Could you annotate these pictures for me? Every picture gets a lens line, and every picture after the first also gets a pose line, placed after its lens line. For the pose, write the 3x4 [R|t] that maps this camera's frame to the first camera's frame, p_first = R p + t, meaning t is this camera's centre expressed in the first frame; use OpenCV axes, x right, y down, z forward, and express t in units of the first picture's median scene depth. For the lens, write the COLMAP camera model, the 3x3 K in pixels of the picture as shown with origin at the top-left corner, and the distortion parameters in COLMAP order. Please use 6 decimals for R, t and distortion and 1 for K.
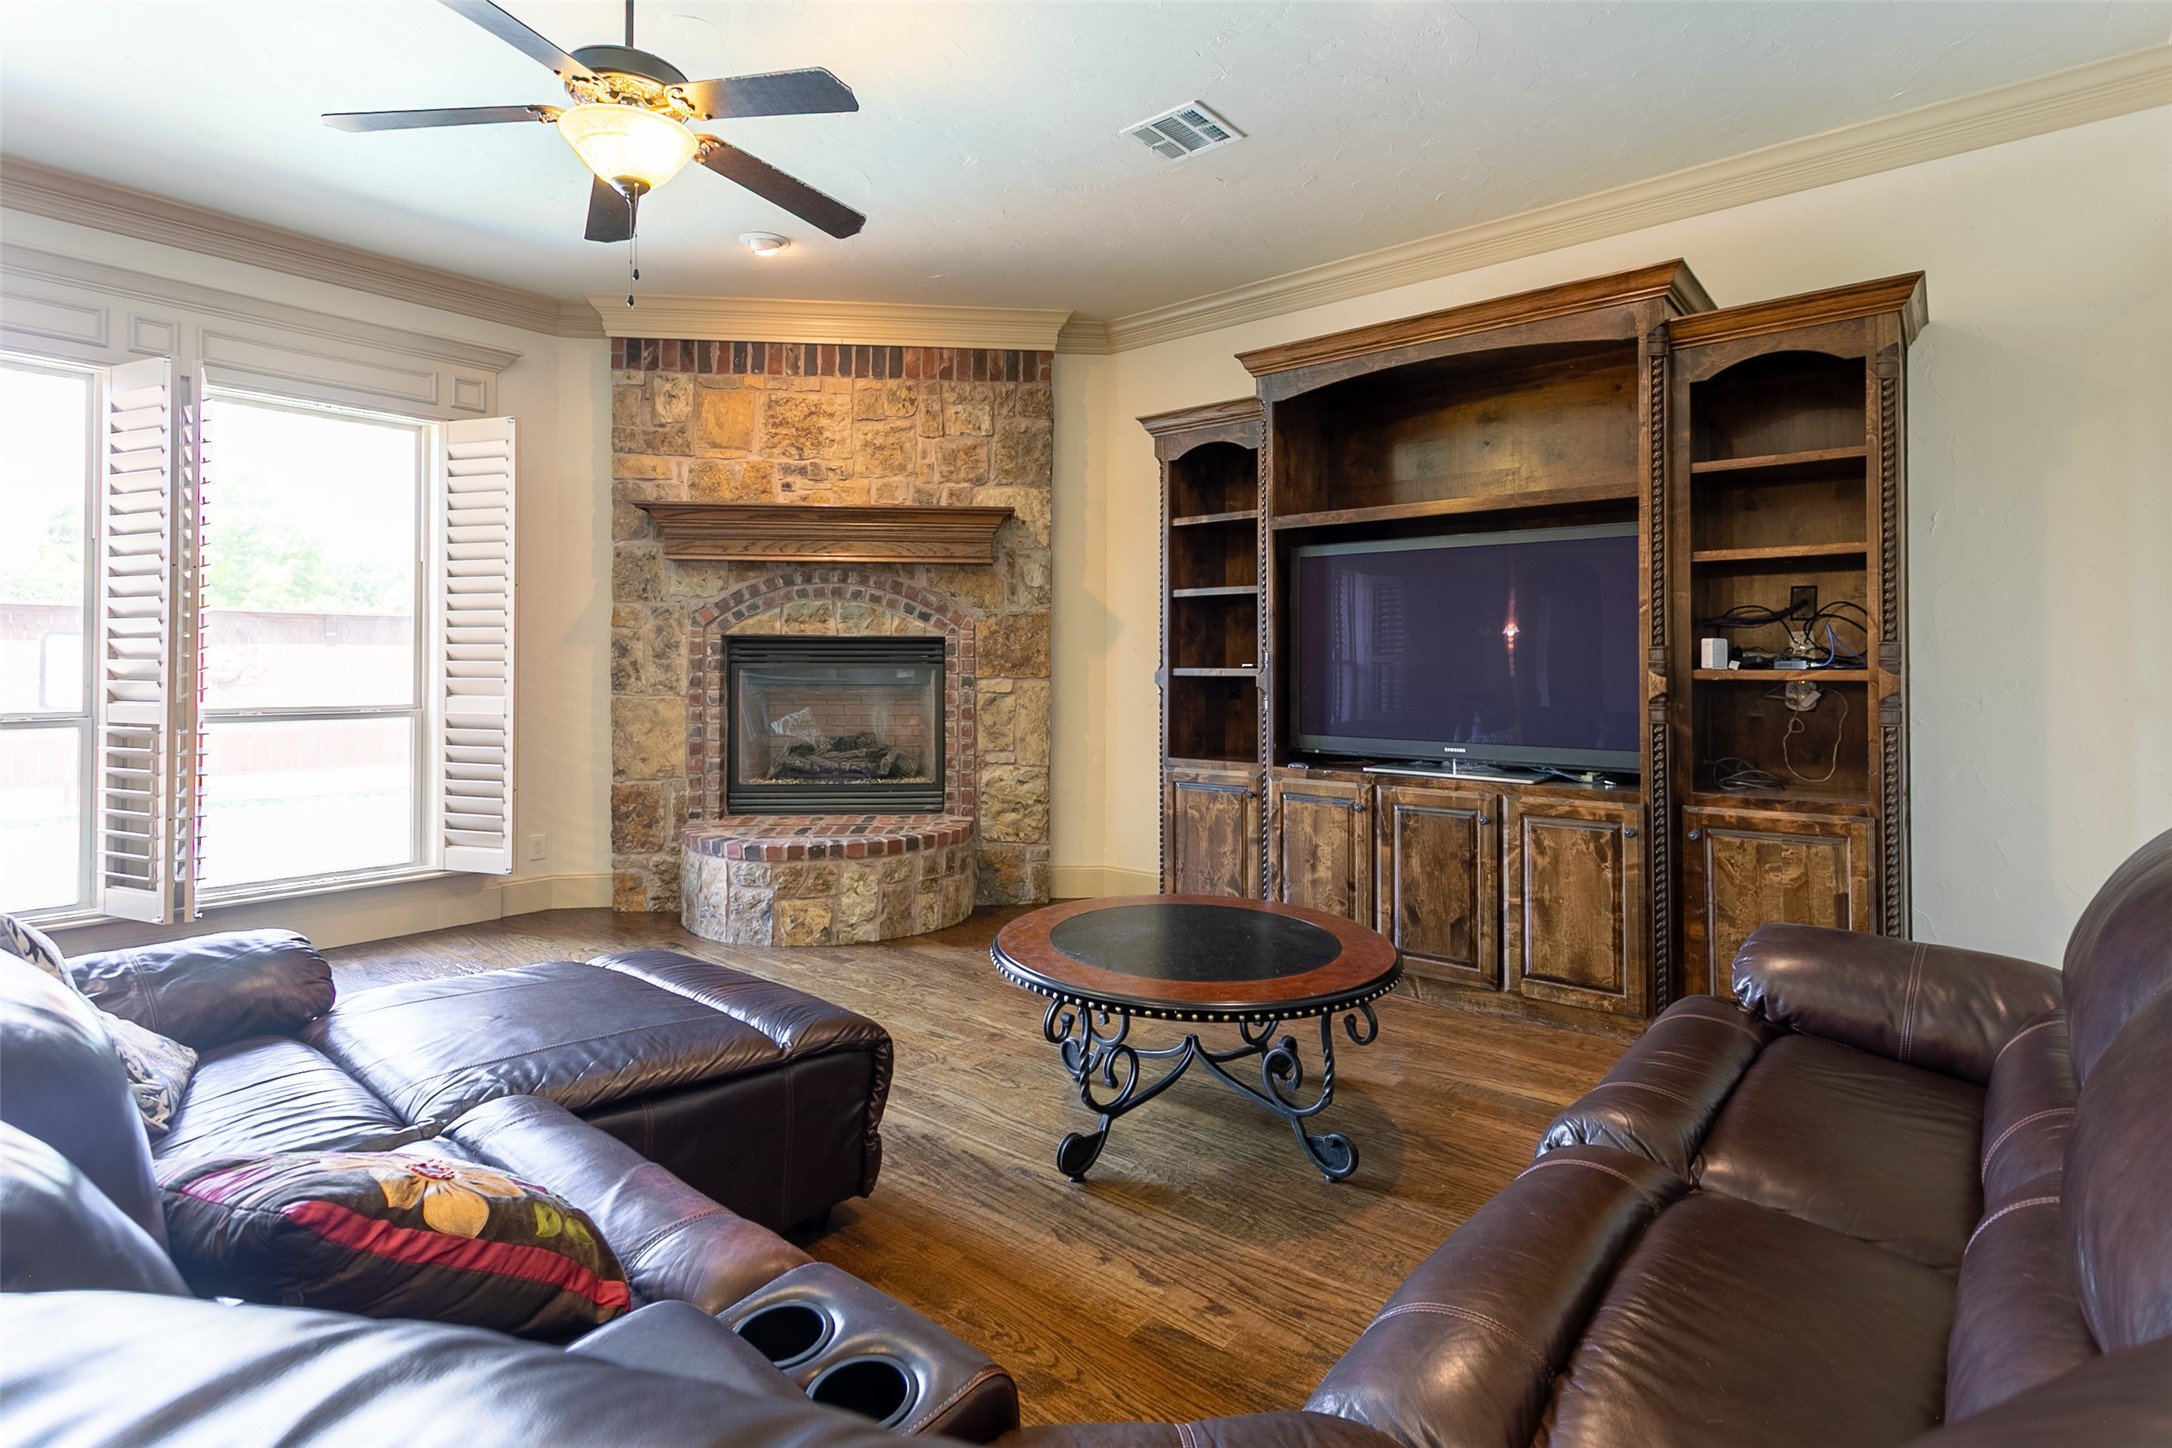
lens RADIAL K [[1060.7, 0, 1090.4], [0, 1060.7, 656.4], [0, 0, 1]] dist [-0.012739, 0.001679]
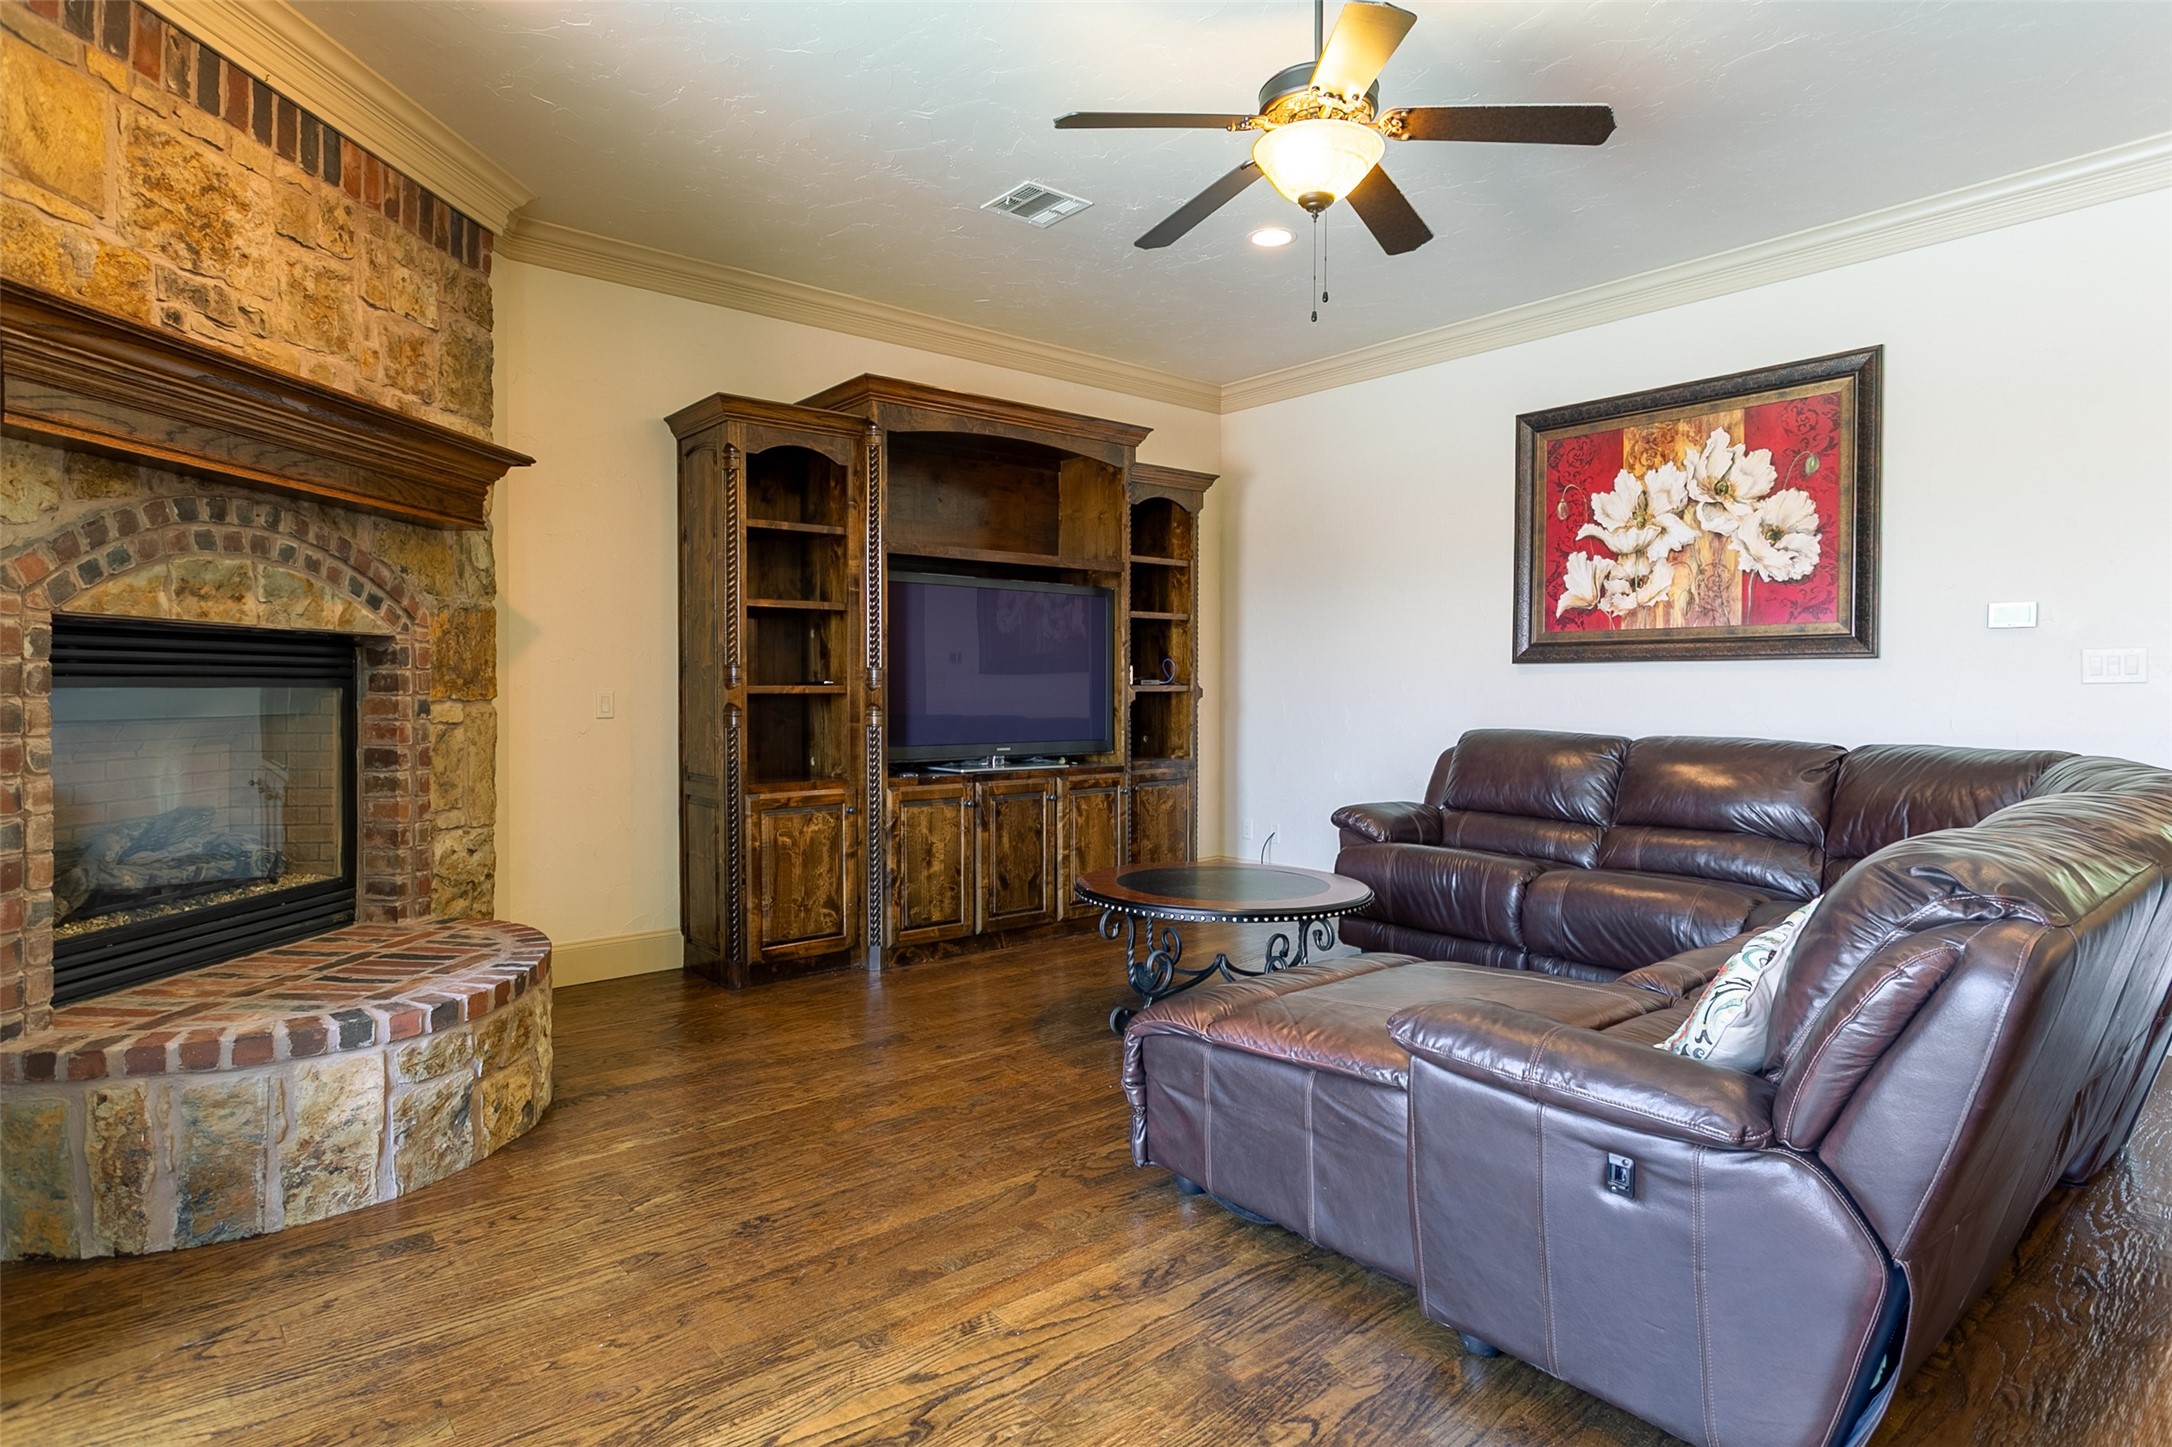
lens RADIAL K [[1160.1, 0, 1085.1], [0, 1160.1, 710.8], [0, 0, 1]] dist [0.003807, -0.001526]
pose [[0.182587, -0.023228, 0.982915, -0.749249], [-0.008758, 0.999643, 0.025251, 0.004713], [-0.983151, -0.013218, 0.182319, 0.484515]]
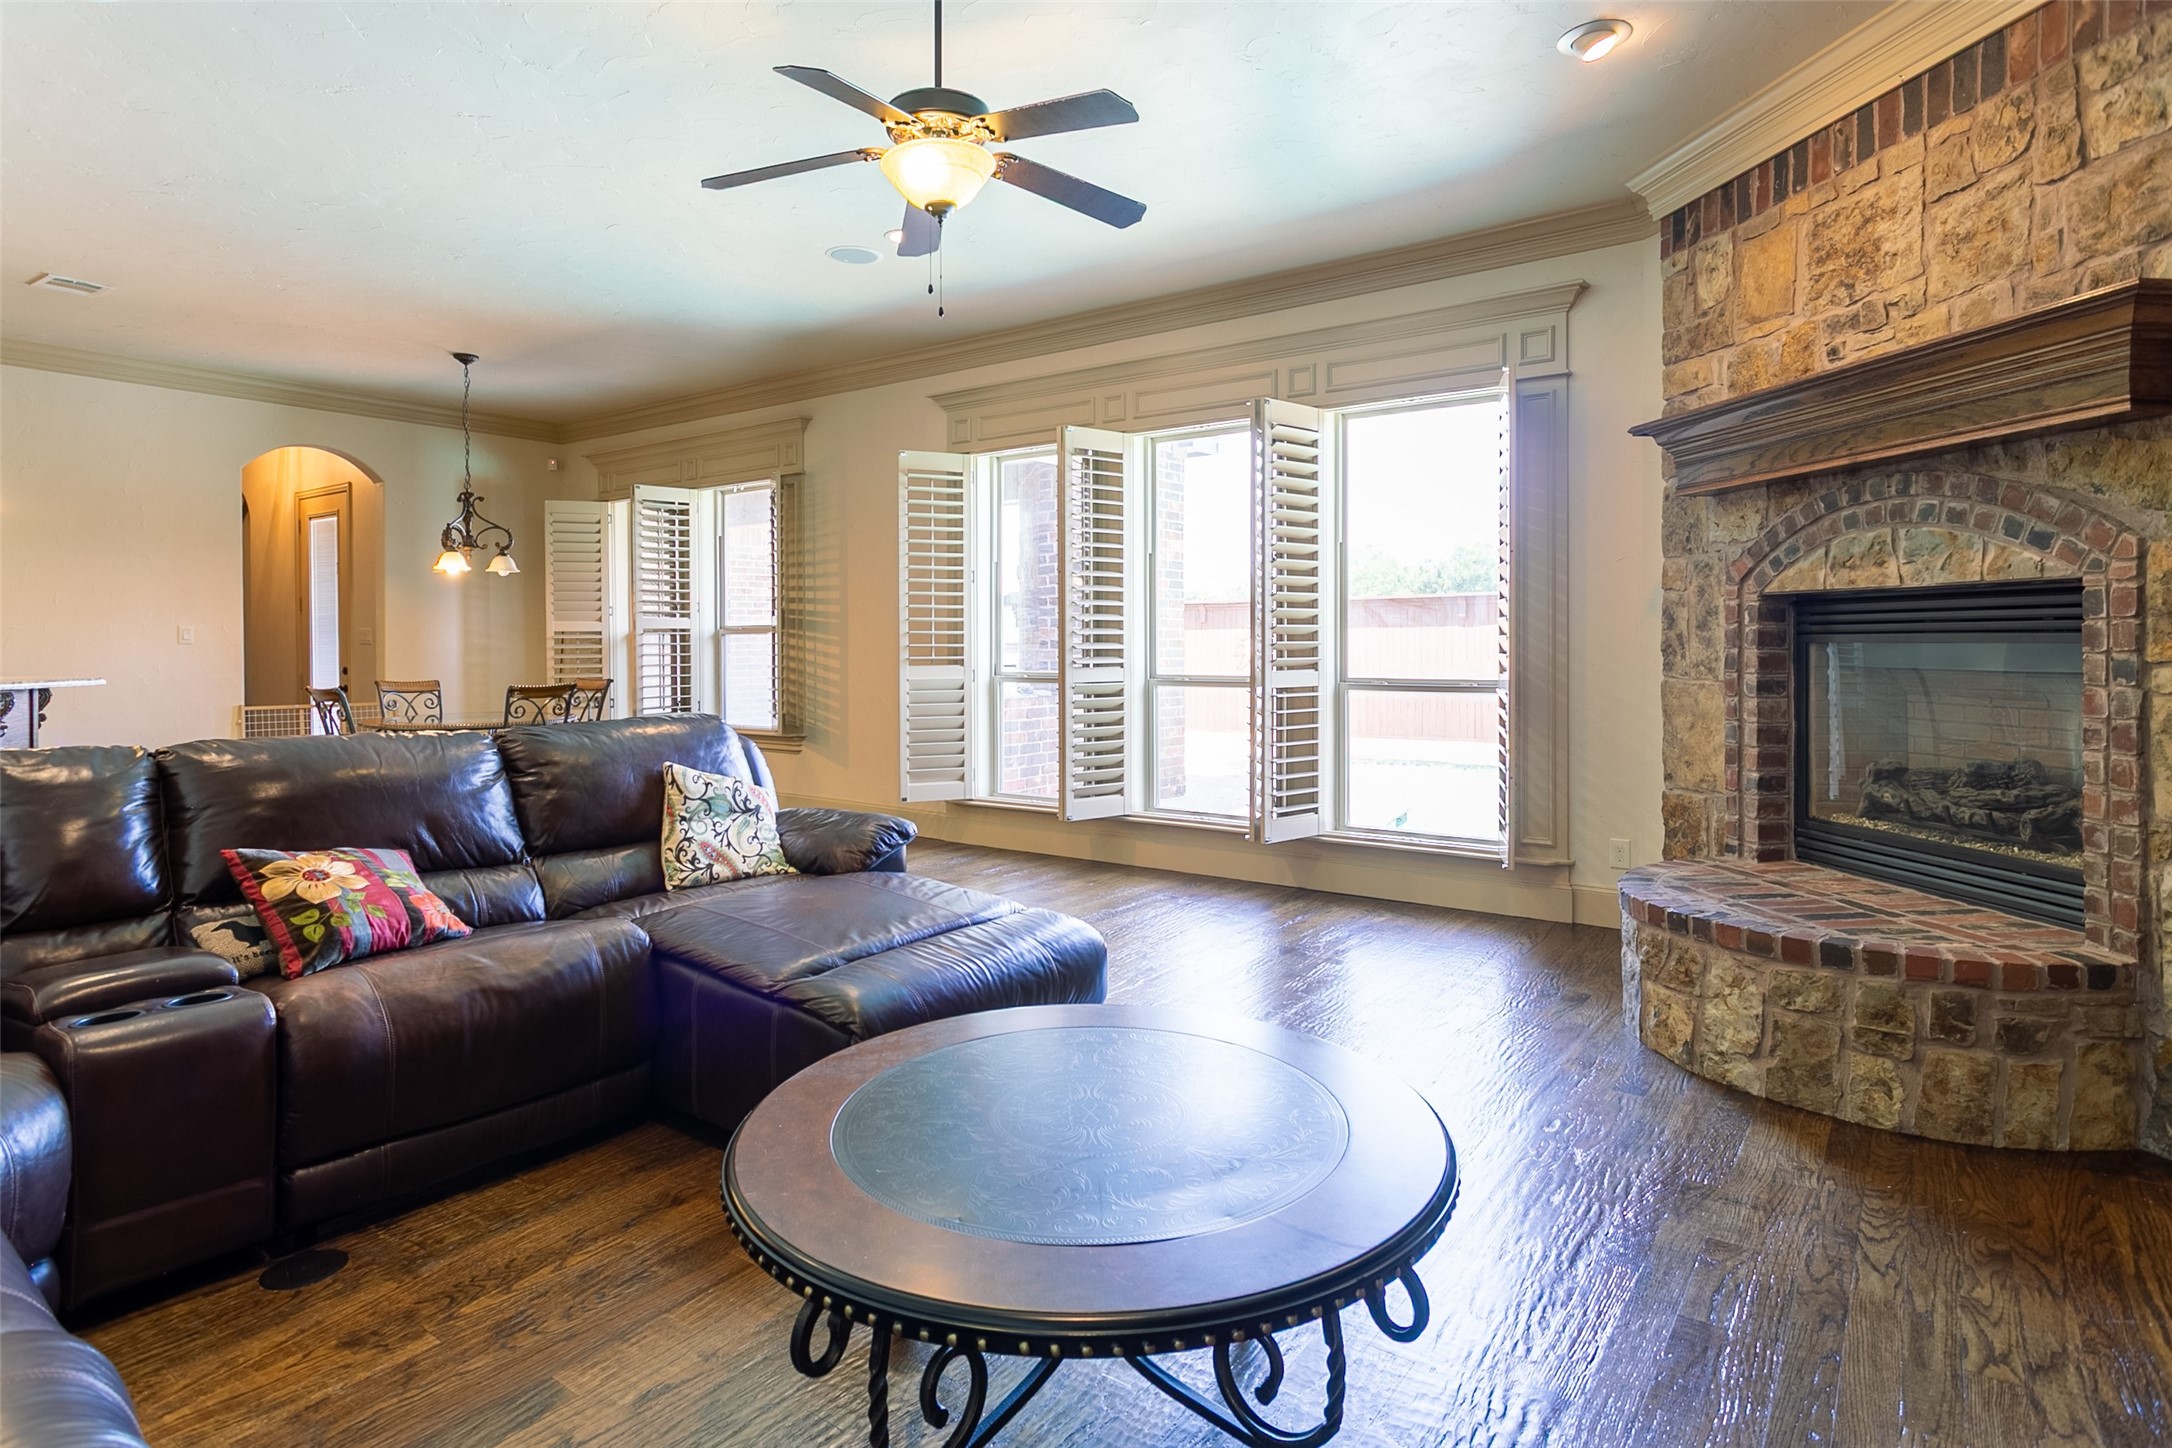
lens RADIAL K [[1160.1, 0, 1075.8], [0, 1160.1, 663.0], [0, 0, 1]] dist [0.003807, -0.001526]
pose [[0.049997, 0.014474, -0.998644, 0.384033], [0.010997, 0.999826, 0.015042, 0.008004], [0.998689, -0.011734, 0.049829, 0.517313]]
